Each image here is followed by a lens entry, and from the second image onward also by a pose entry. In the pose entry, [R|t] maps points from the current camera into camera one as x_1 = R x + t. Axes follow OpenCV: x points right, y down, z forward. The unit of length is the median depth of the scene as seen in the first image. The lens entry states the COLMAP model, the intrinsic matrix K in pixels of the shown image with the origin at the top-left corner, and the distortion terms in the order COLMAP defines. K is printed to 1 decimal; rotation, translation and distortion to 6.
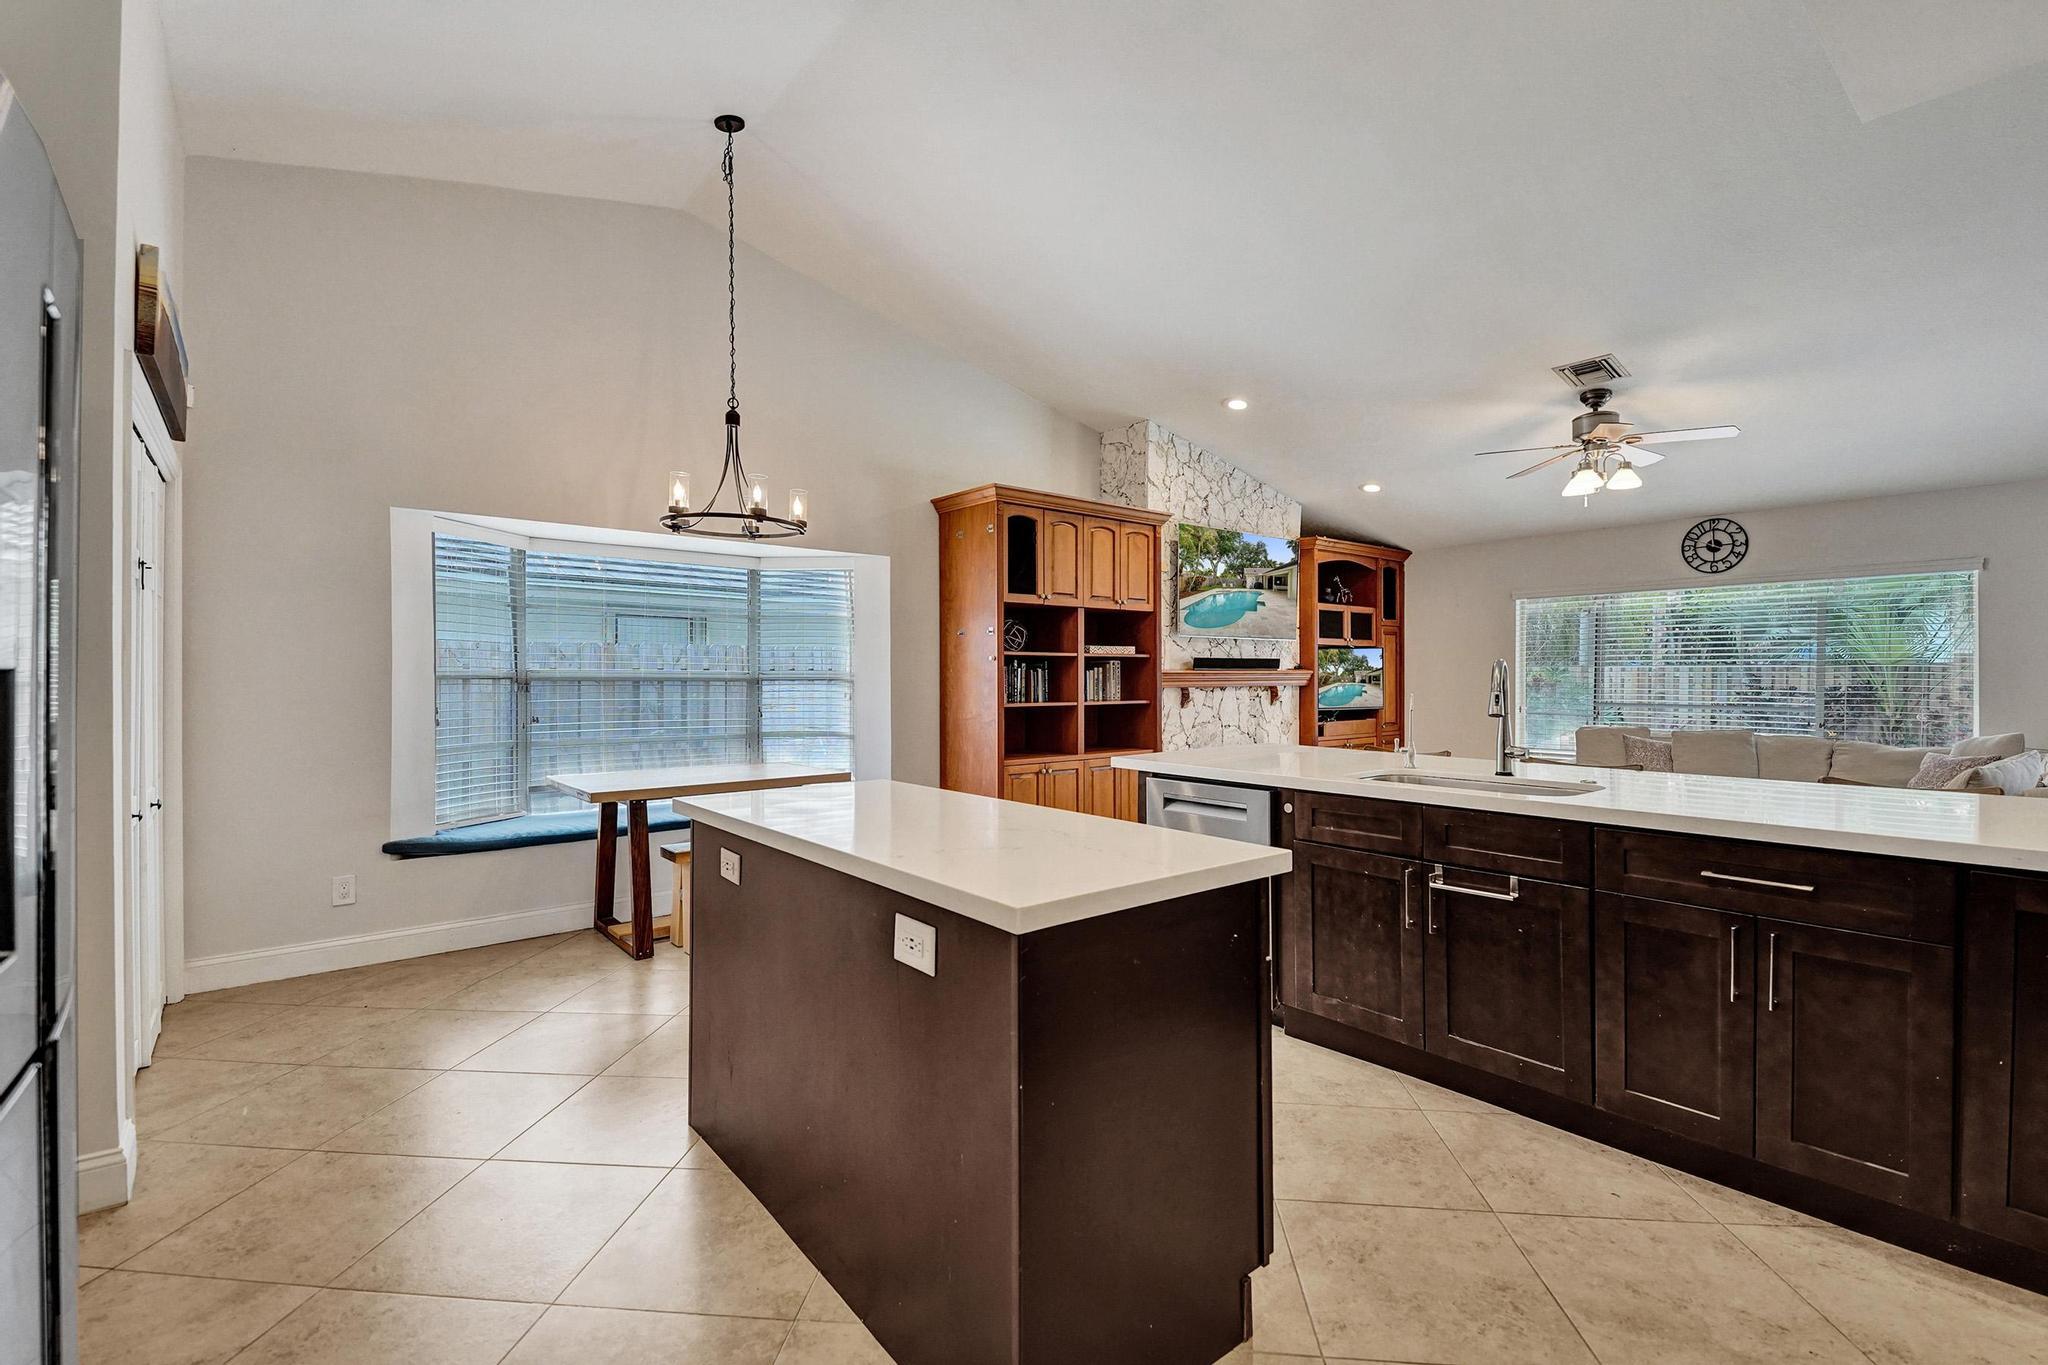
lens RADIAL K [[896.2, 0, 1022.1], [0, 896.2, 682.2], [0, 0, 1]] dist [0.042849, -0.032060]
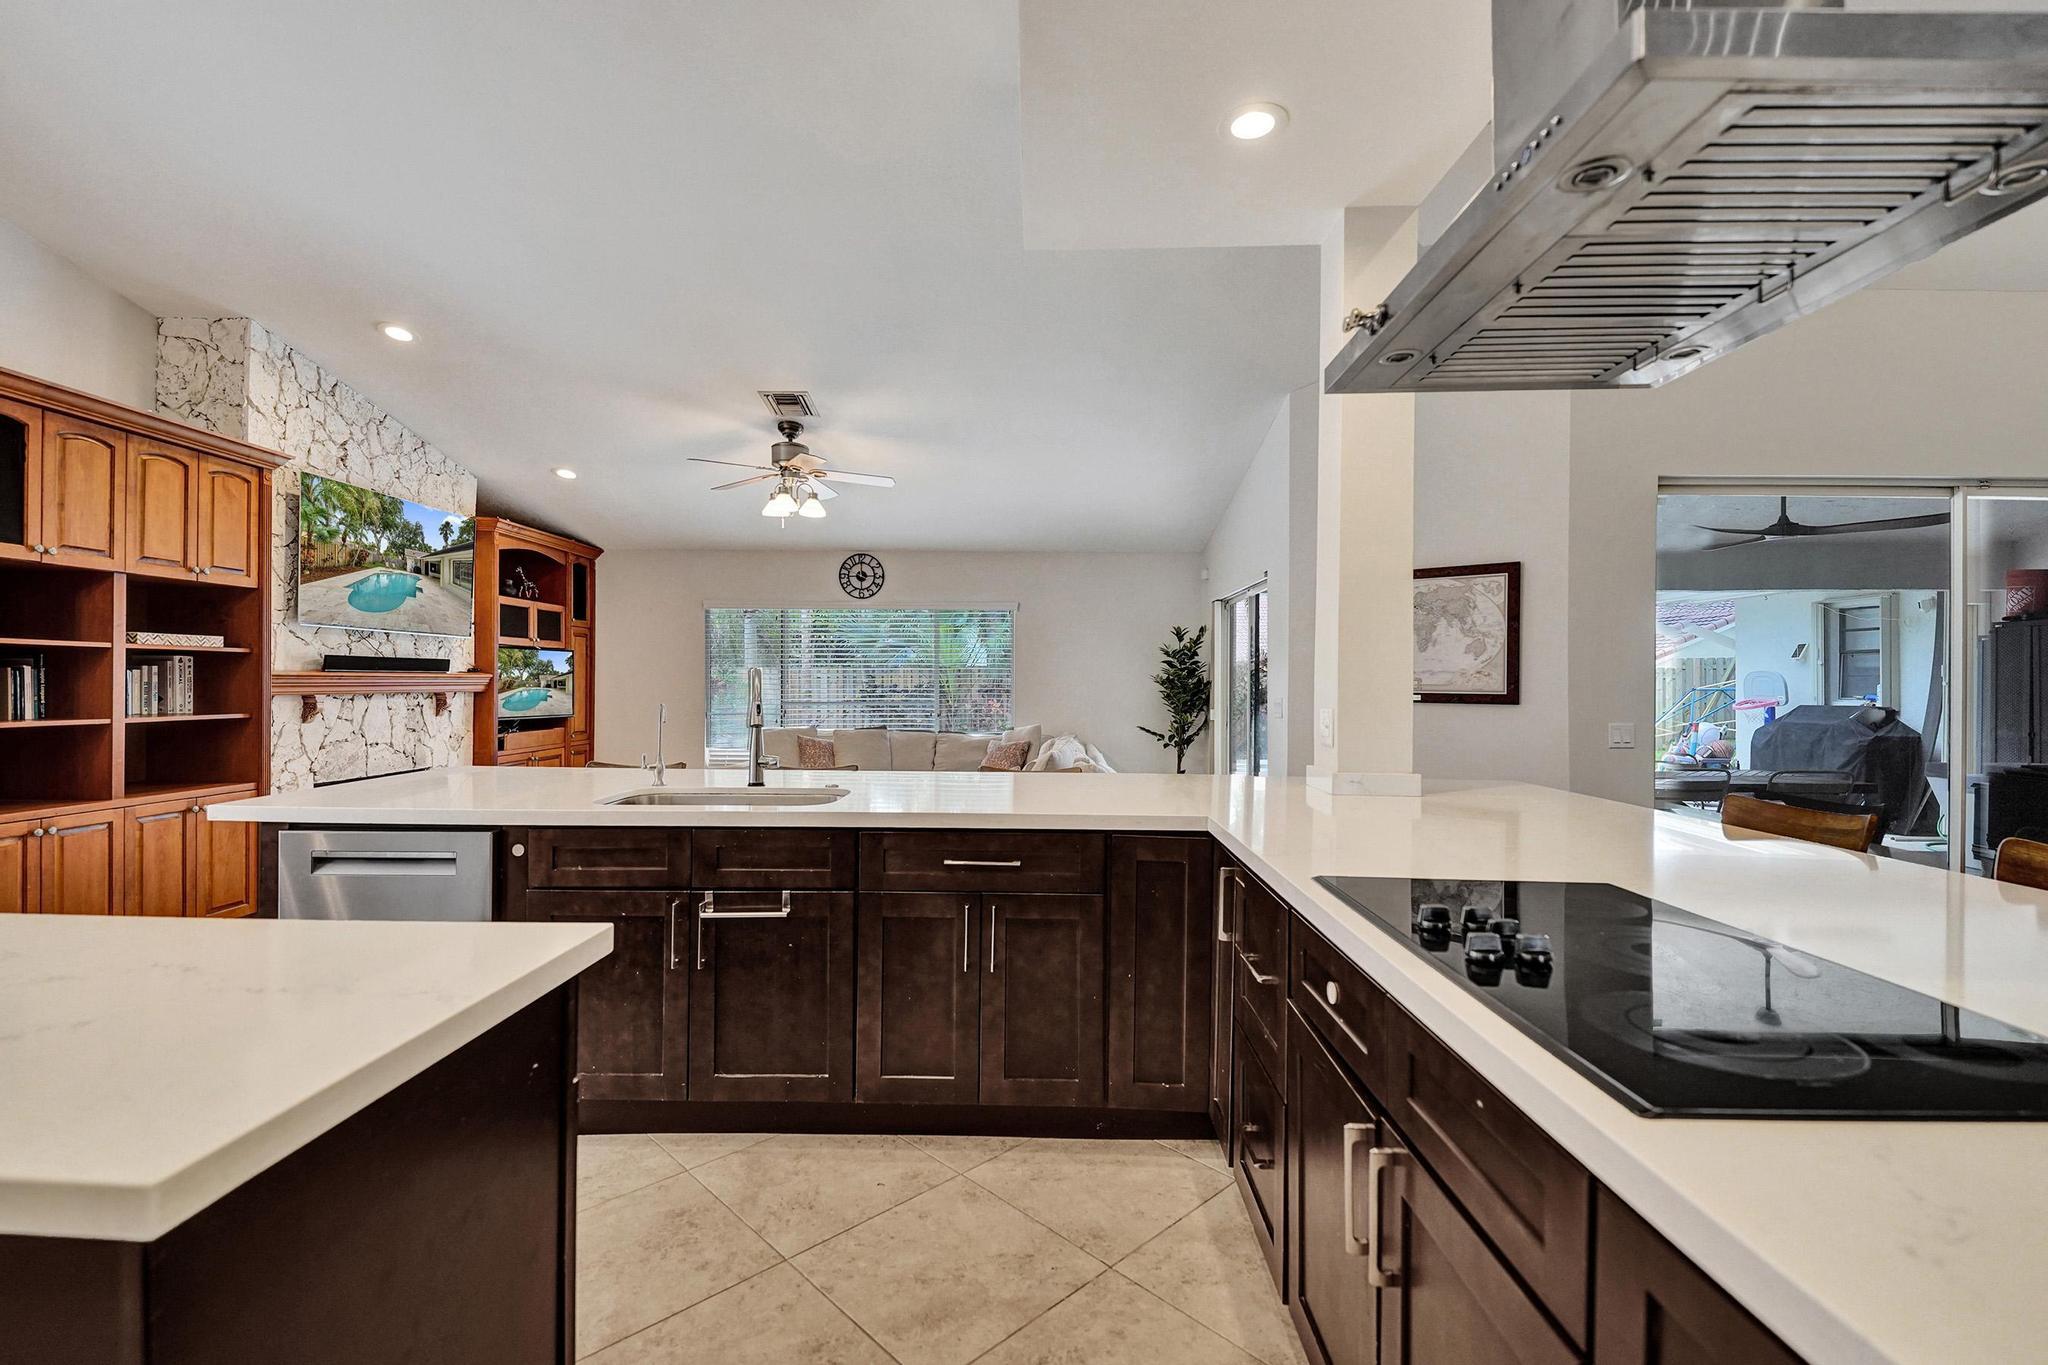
lens RADIAL K [[896.2, 0, 1022.1], [0, 896.2, 682.2], [0, 0, 1]] dist [0.042849, -0.032060]
pose [[0.641965, 0.007432, 0.766698, -0.017014], [-0.004103, 0.999972, -0.006258, -0.002541], [-0.766723, 0.000872, 0.641977, 0.078568]]
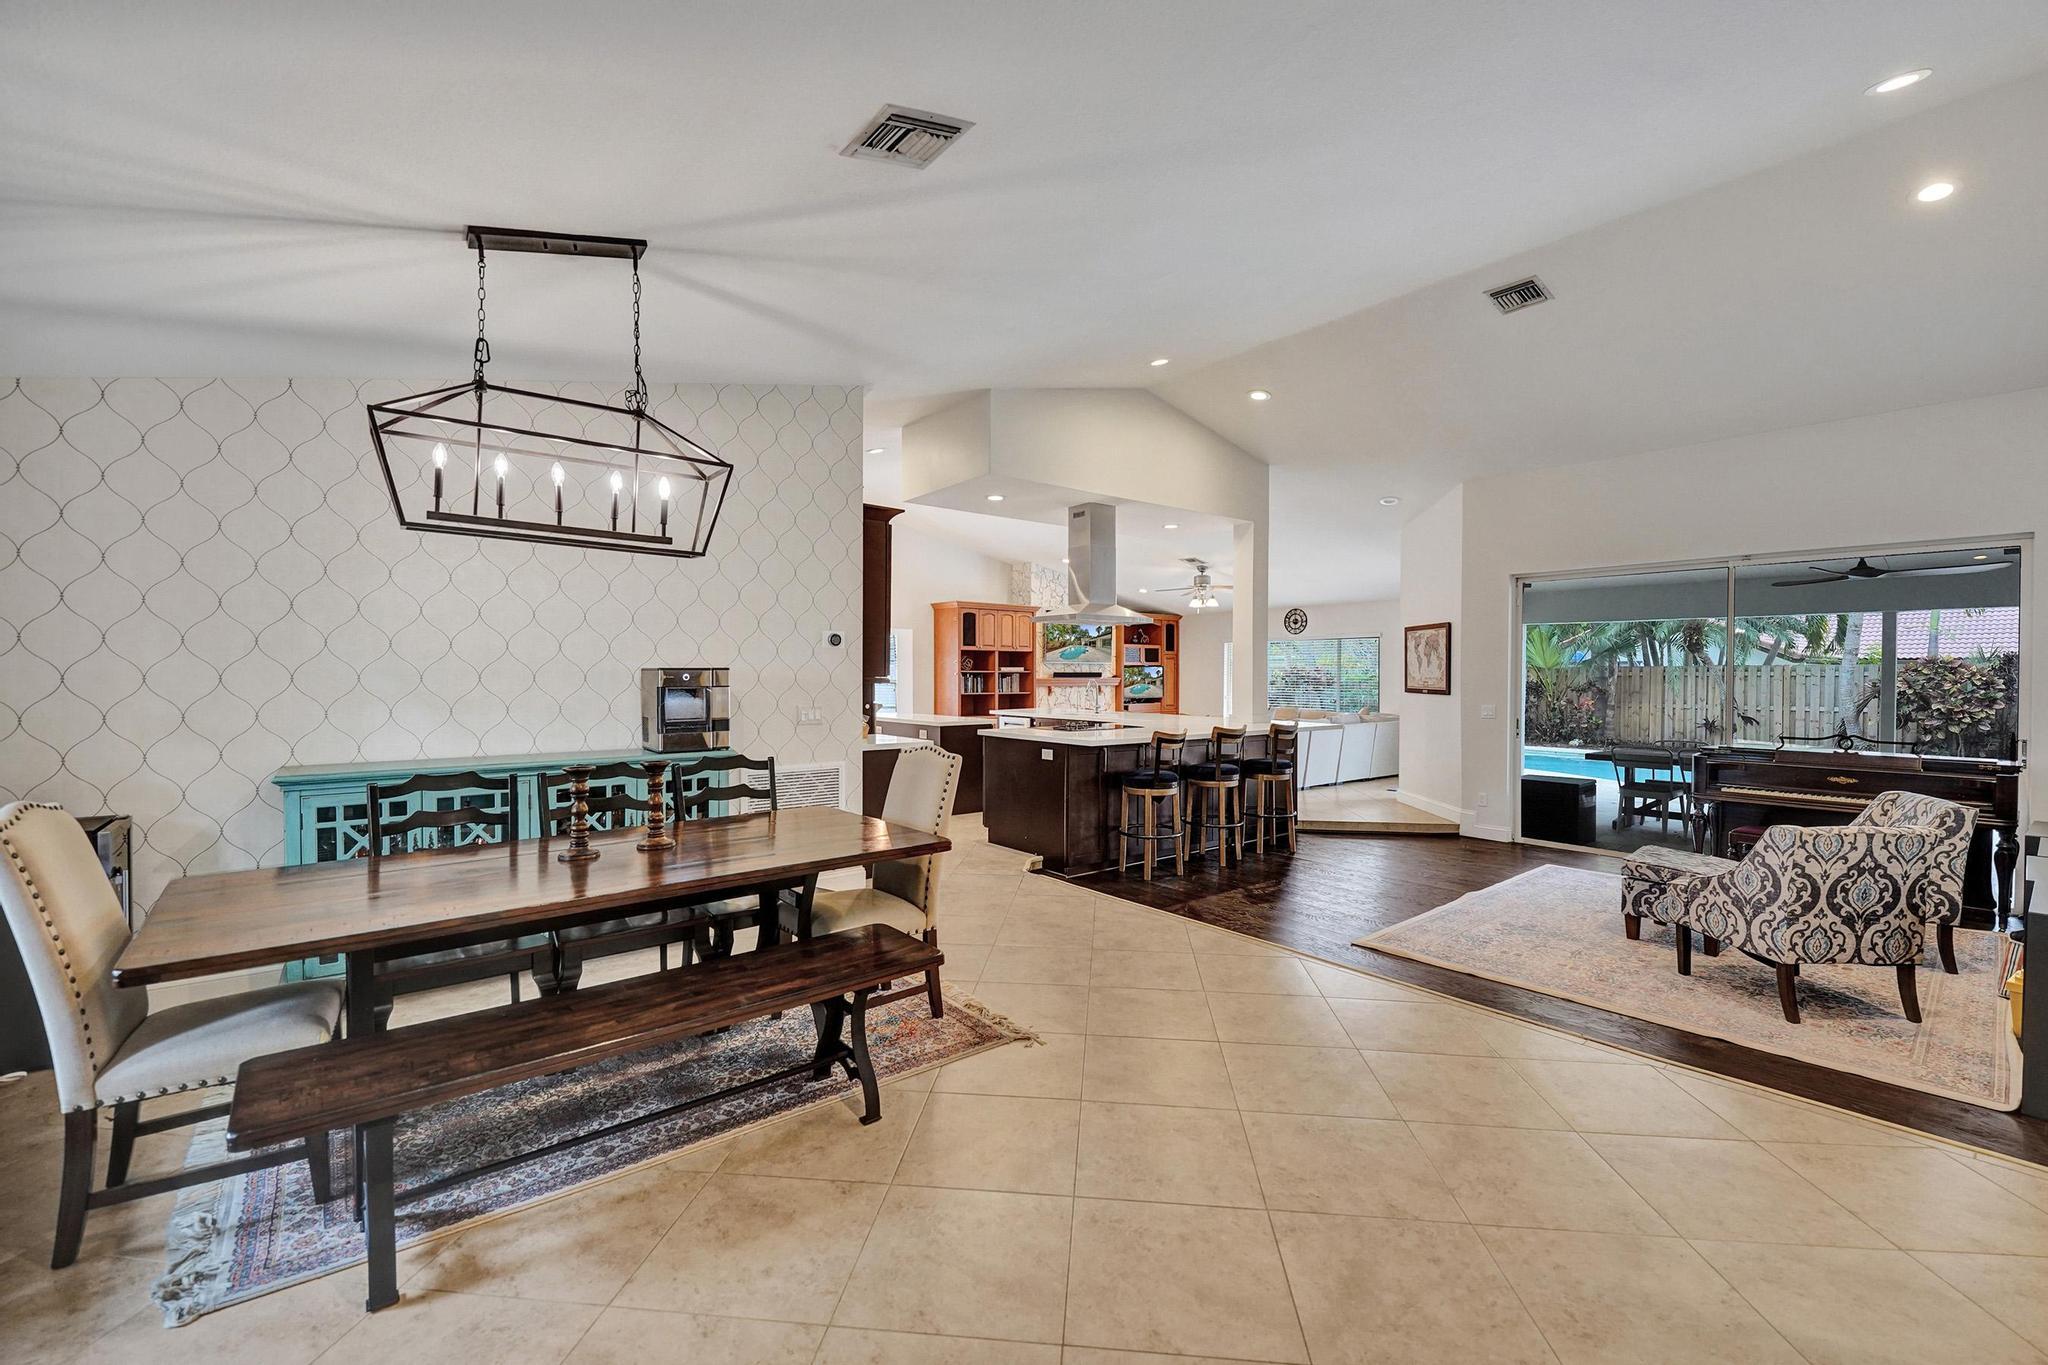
lens RADIAL K [[853.8, 0, 1013.6], [0, 853.8, 683.8], [0, 0, 1]] dist [0.020008, -0.013726]
pose [[0.999932, 0.005165, -0.010447, 0.130900], [-0.005100, 0.999968, 0.006228, -0.013777], [0.010479, -0.006174, 0.999926, -1.144904]]
